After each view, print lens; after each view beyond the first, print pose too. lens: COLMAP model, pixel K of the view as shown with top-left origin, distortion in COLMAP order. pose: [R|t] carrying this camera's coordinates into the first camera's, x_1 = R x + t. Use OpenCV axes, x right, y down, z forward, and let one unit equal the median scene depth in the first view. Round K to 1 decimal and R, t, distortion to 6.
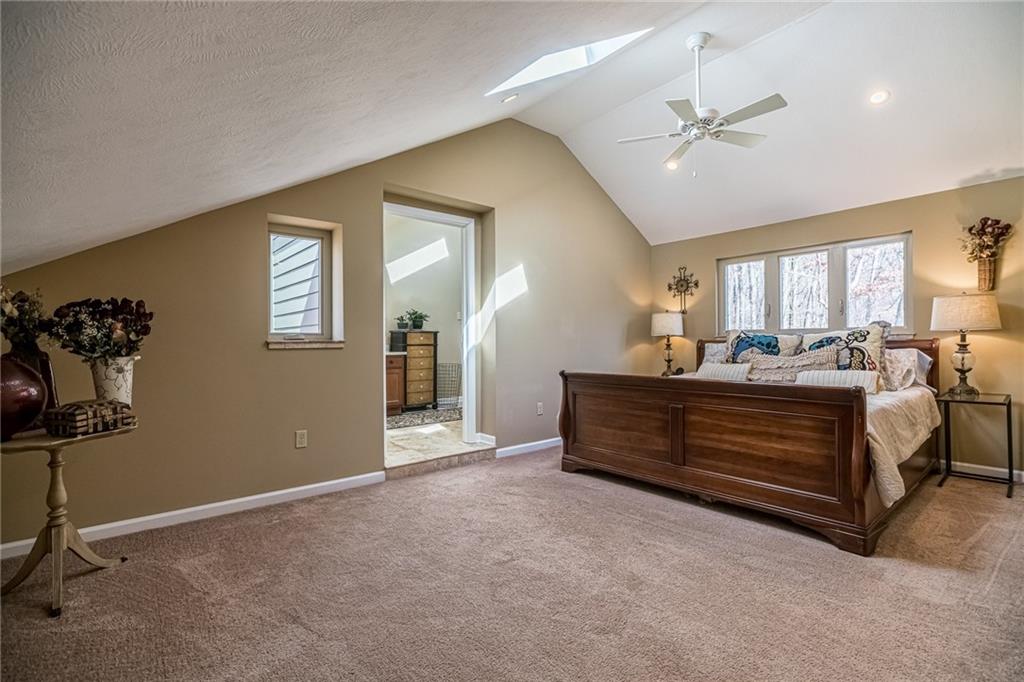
lens RADIAL K [[472.7, 0, 512.7], [0, 472.7, 341.9], [0, 0, 1]] dist [-0.000854, -0.000230]
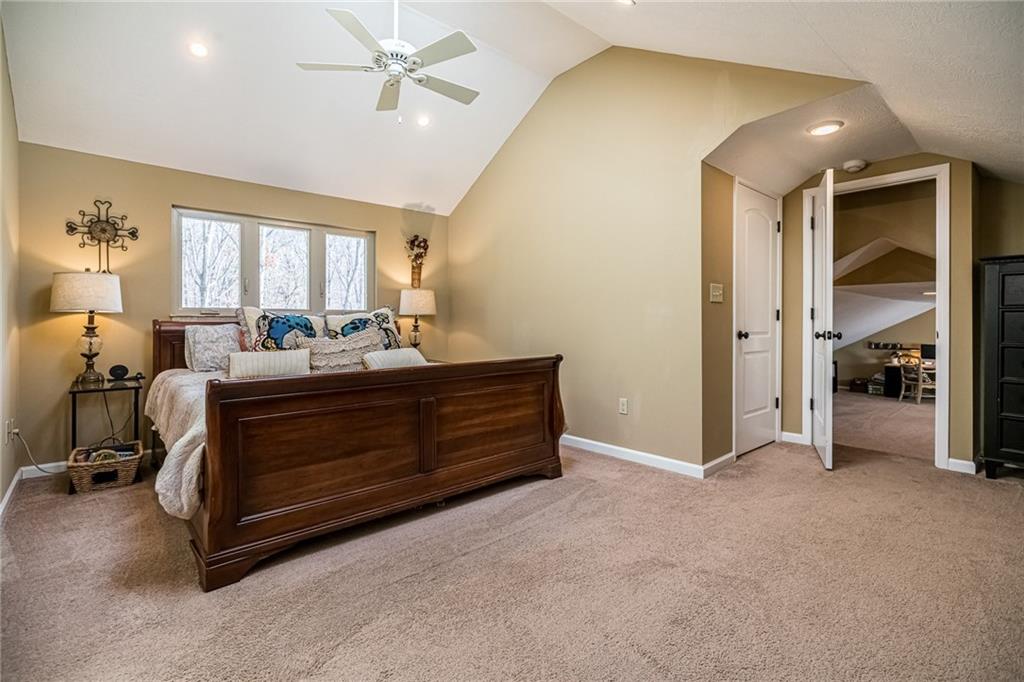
lens RADIAL K [[472.7, 0, 519.6], [0, 472.7, 317.2], [0, 0, 1]] dist [-0.000854, -0.000230]
pose [[-0.047043, 0.016556, 0.998756, -0.364619], [0.001241, 0.999863, -0.016516, 0.003903], [-0.998892, 0.000462, -0.047057, 0.665487]]
